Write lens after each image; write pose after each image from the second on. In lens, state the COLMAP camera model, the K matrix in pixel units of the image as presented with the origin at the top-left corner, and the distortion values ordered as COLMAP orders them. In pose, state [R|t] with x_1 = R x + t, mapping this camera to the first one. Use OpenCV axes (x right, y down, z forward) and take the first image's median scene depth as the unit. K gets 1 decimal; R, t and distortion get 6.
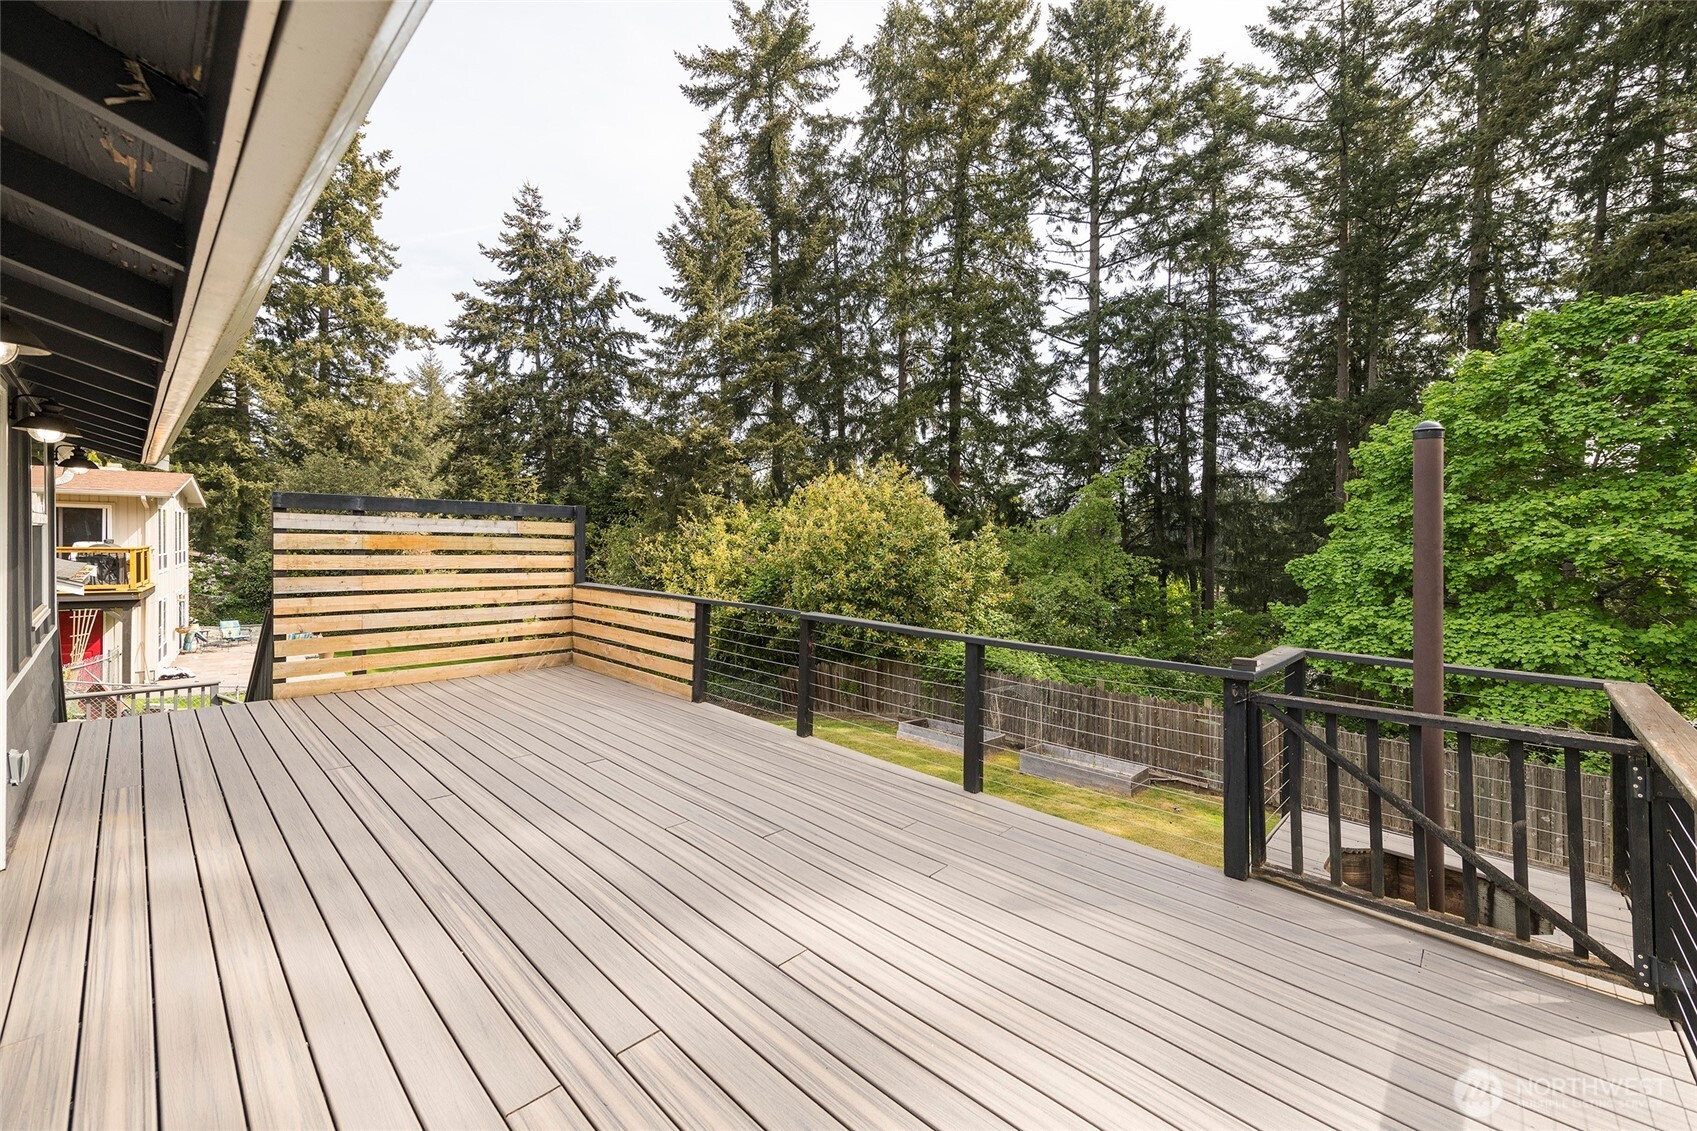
lens RADIAL K [[673.9, 0, 880.7], [0, 673.9, 557.9], [0, 0, 1]] dist [-0.000333, 0.000093]
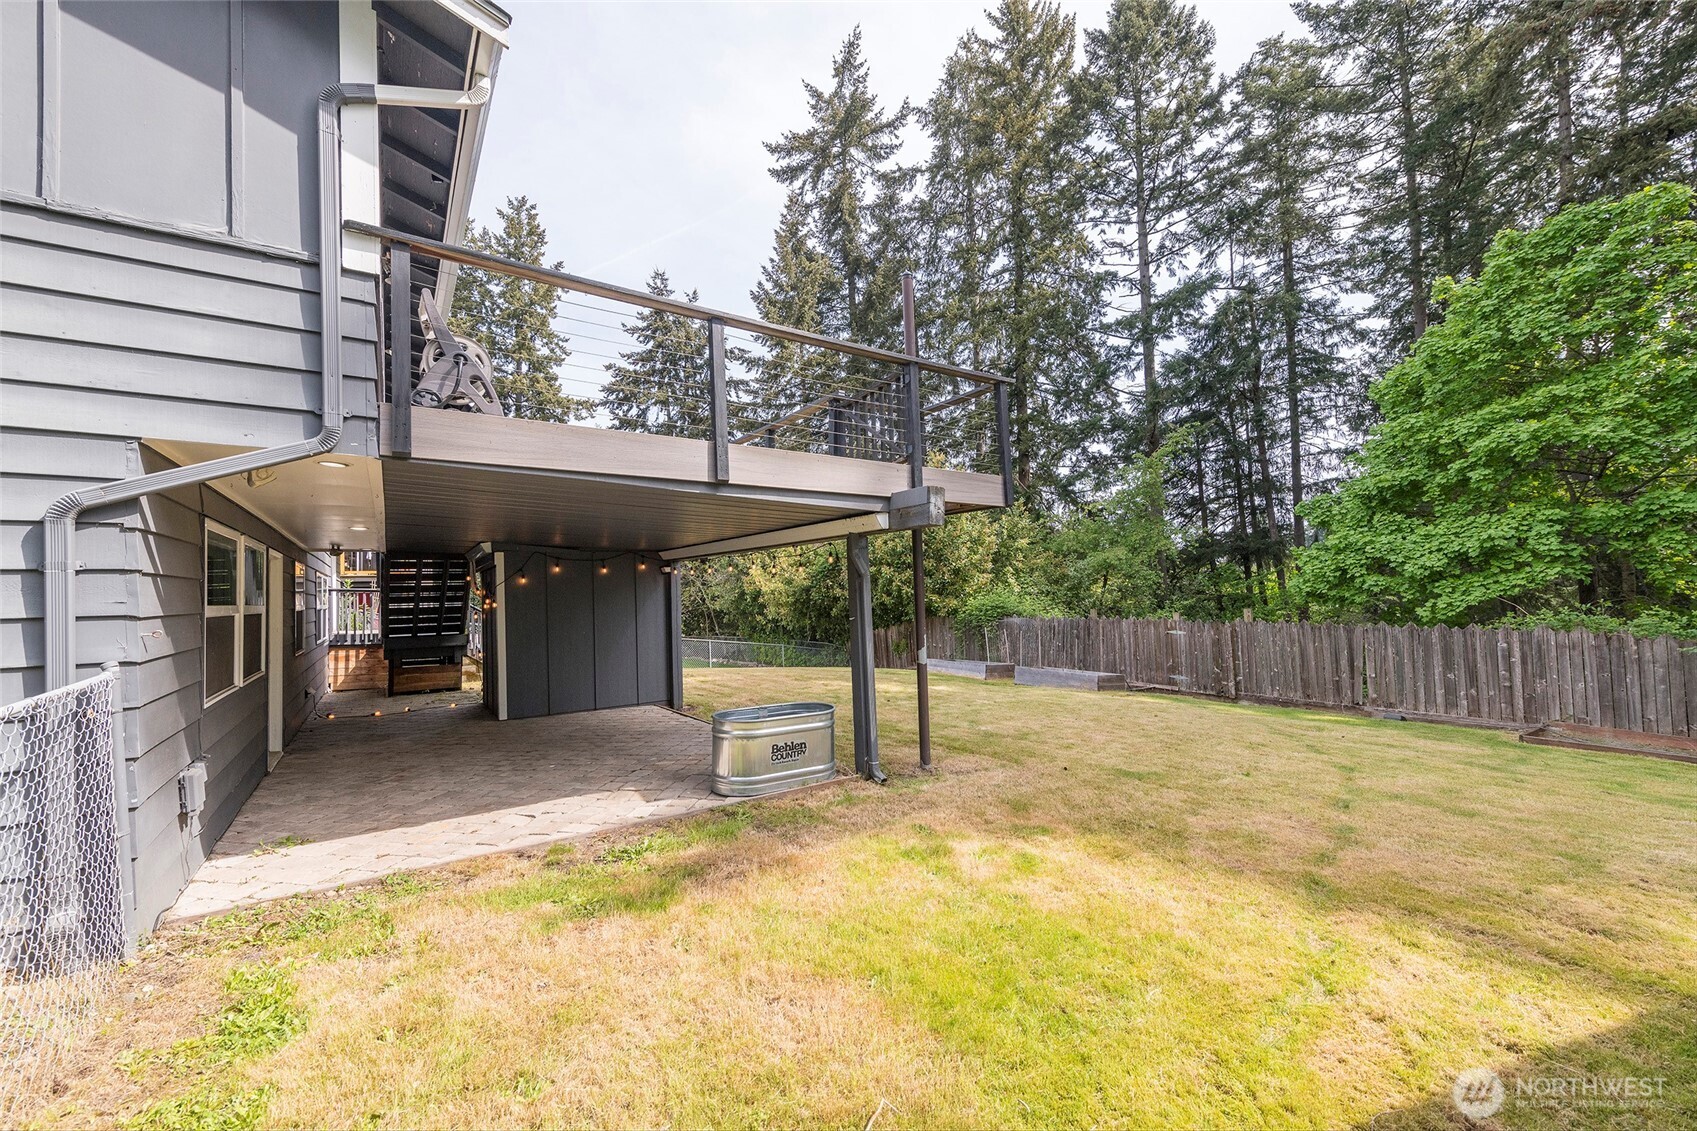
lens RADIAL K [[683.1, 0, 843.3], [0, 683.1, 583.3], [0, 0, 1]] dist [0.000084, -0.000172]
pose [[0.967732, -0.040957, -0.248633, 0.097845], [0.032148, 0.998707, -0.039387, 0.079585], [0.249924, 0.030123, 0.967797, -0.109517]]
